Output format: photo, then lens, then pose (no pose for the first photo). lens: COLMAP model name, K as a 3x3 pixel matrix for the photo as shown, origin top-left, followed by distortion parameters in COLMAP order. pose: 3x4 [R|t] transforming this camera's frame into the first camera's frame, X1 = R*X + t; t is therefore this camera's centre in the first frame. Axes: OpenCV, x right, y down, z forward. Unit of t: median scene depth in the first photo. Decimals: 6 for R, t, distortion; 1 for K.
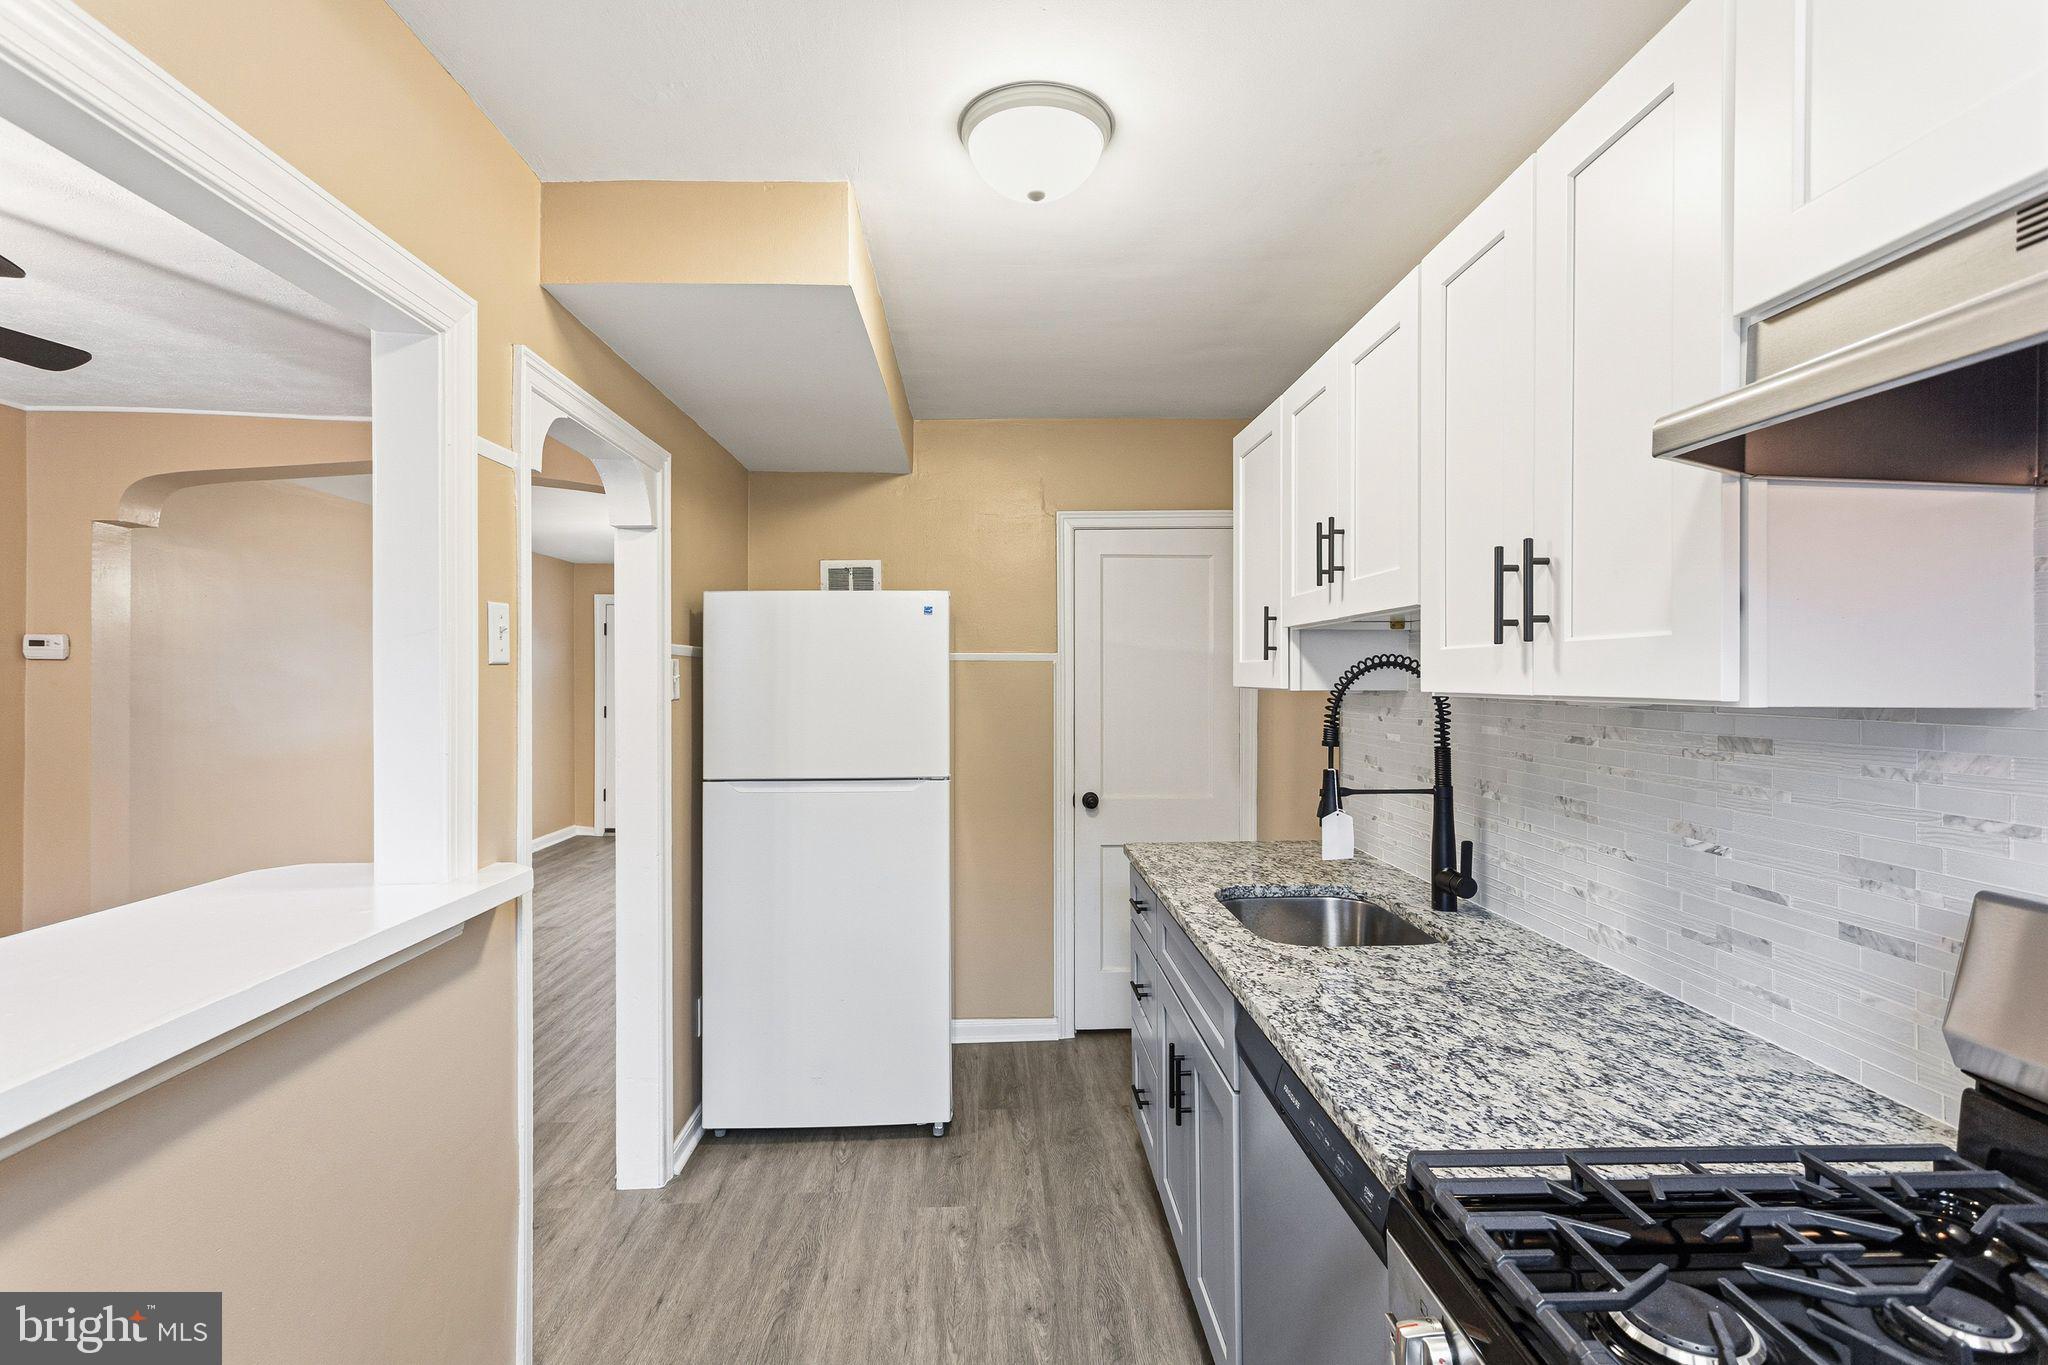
lens RADIAL K [[958.5, 0, 1023.6], [0, 958.5, 679.3], [0, 0, 1]] dist [0.003255, 0.001150]
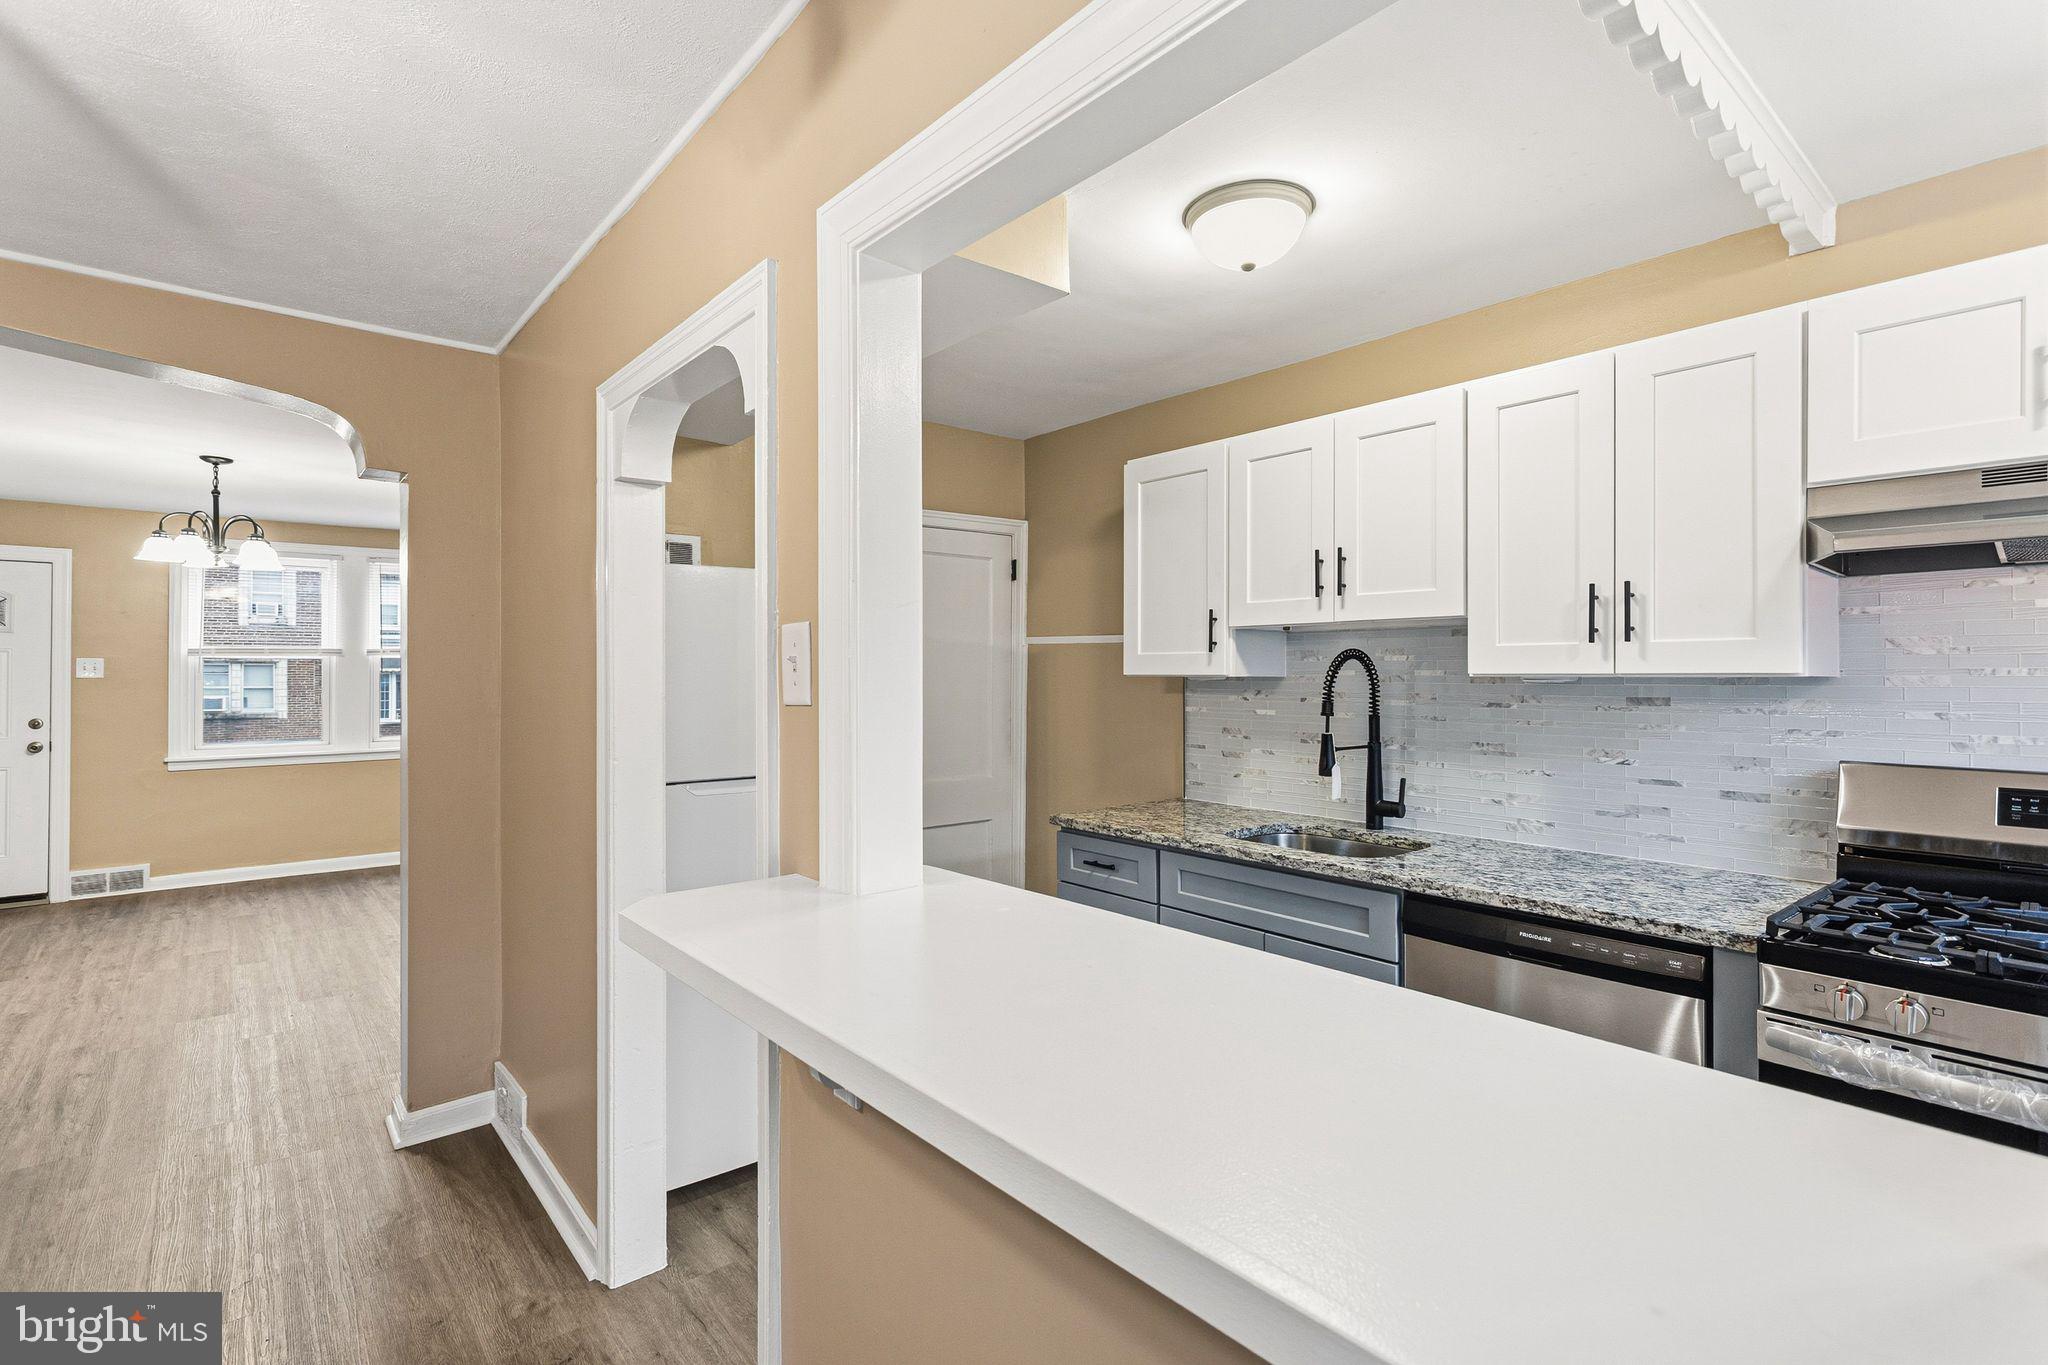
lens RADIAL K [[958.5, 0, 1028.2], [0, 958.5, 669.0], [0, 0, 1]] dist [0.003255, 0.001150]
pose [[0.800093, 0.005433, 0.599851, -0.851626], [-0.000451, 0.999964, -0.008455, 0.015398], [-0.599875, 0.006494, 0.800067, 0.172917]]
